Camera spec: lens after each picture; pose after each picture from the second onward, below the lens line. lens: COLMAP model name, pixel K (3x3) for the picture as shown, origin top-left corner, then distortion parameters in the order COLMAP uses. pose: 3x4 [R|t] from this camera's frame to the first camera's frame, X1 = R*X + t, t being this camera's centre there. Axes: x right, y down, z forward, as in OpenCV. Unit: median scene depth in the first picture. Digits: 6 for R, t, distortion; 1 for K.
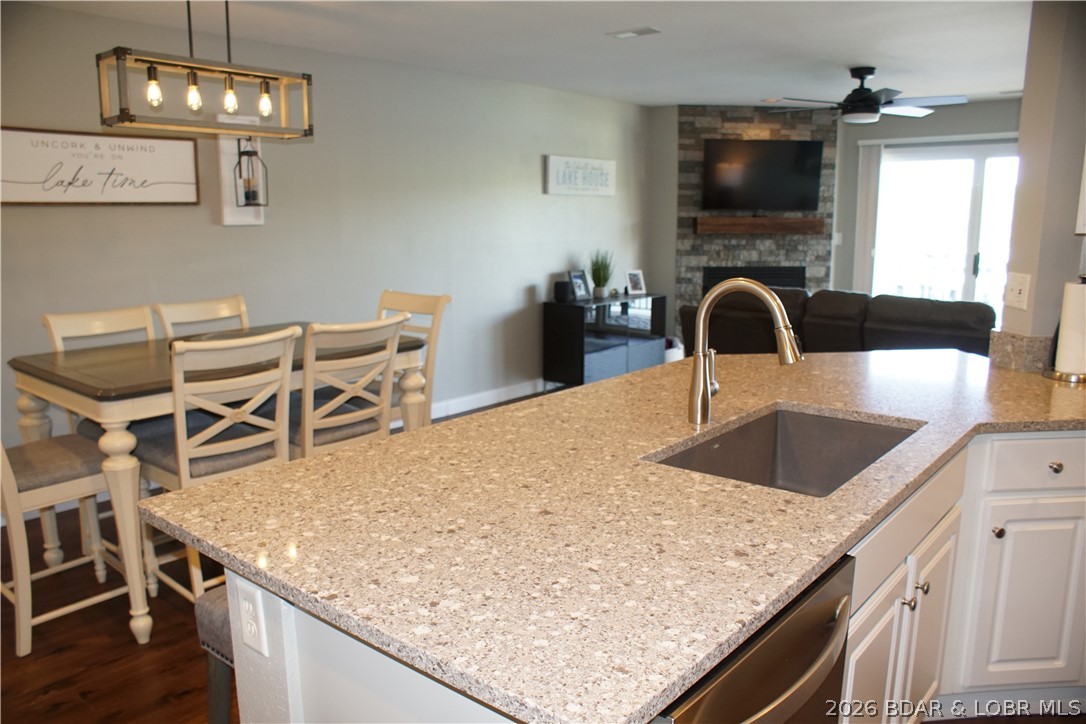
lens RADIAL K [[833.7, 0, 521.1], [0, 833.7, 384.1], [0, 0, 1]] dist [-0.164046, 0.140986]
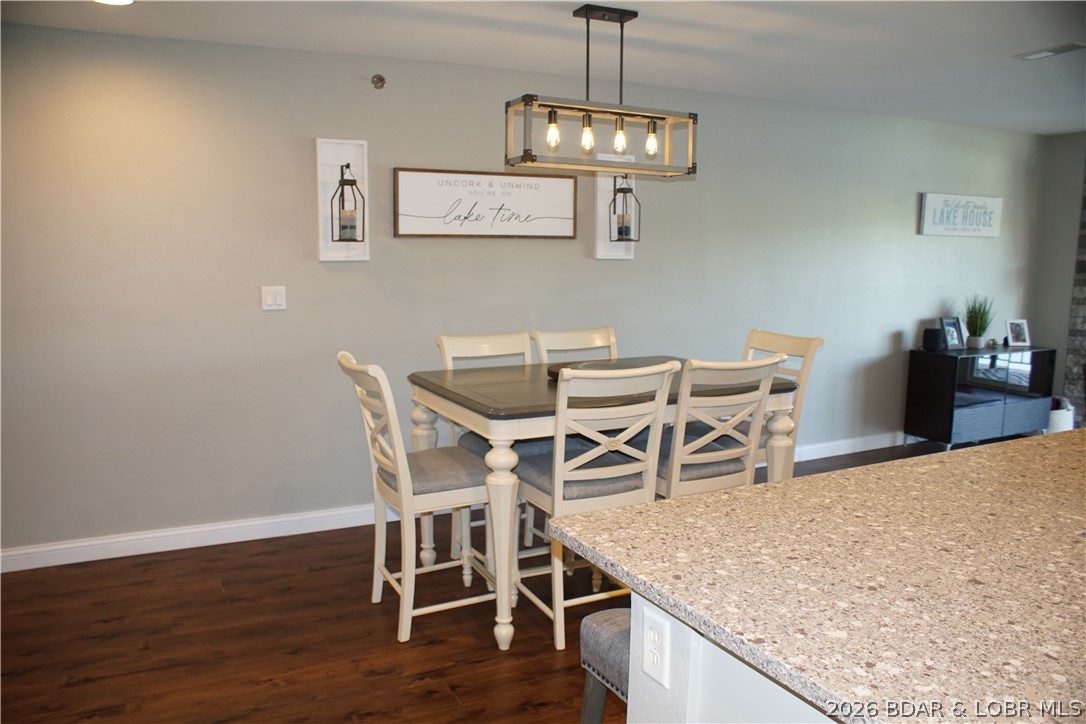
lens RADIAL K [[833.7, 0, 521.1], [0, 833.7, 384.1], [0, 0, 1]] dist [-0.164046, 0.140986]
pose [[0.919272, 0.065685, -0.388102, -0.035470], [-0.082524, 0.996227, -0.026859, 0.000810], [0.384874, 0.056718, 0.921225, -0.006166]]
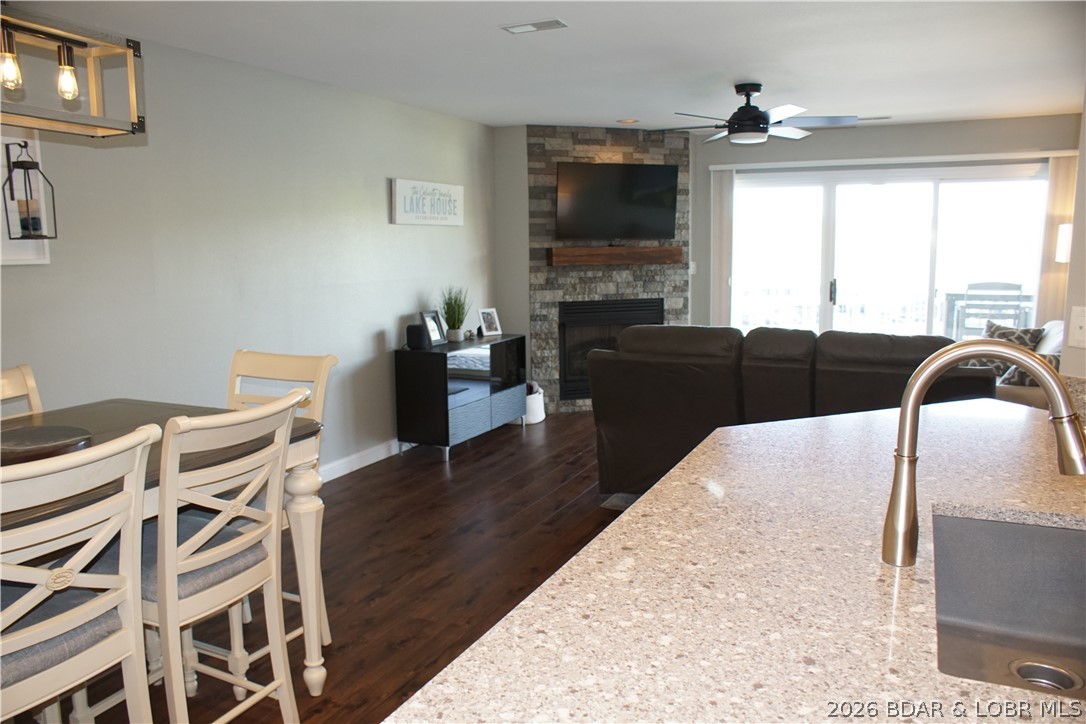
lens RADIAL K [[848.0, 0, 540.7], [0, 848.0, 384.3], [0, 0, 1]] dist [-0.151711, 0.123435]
pose [[0.962515, -0.050170, 0.266548, -0.108077], [0.061305, 0.997553, -0.033615, -0.043283], [-0.264209, 0.048695, 0.963235, 0.221474]]
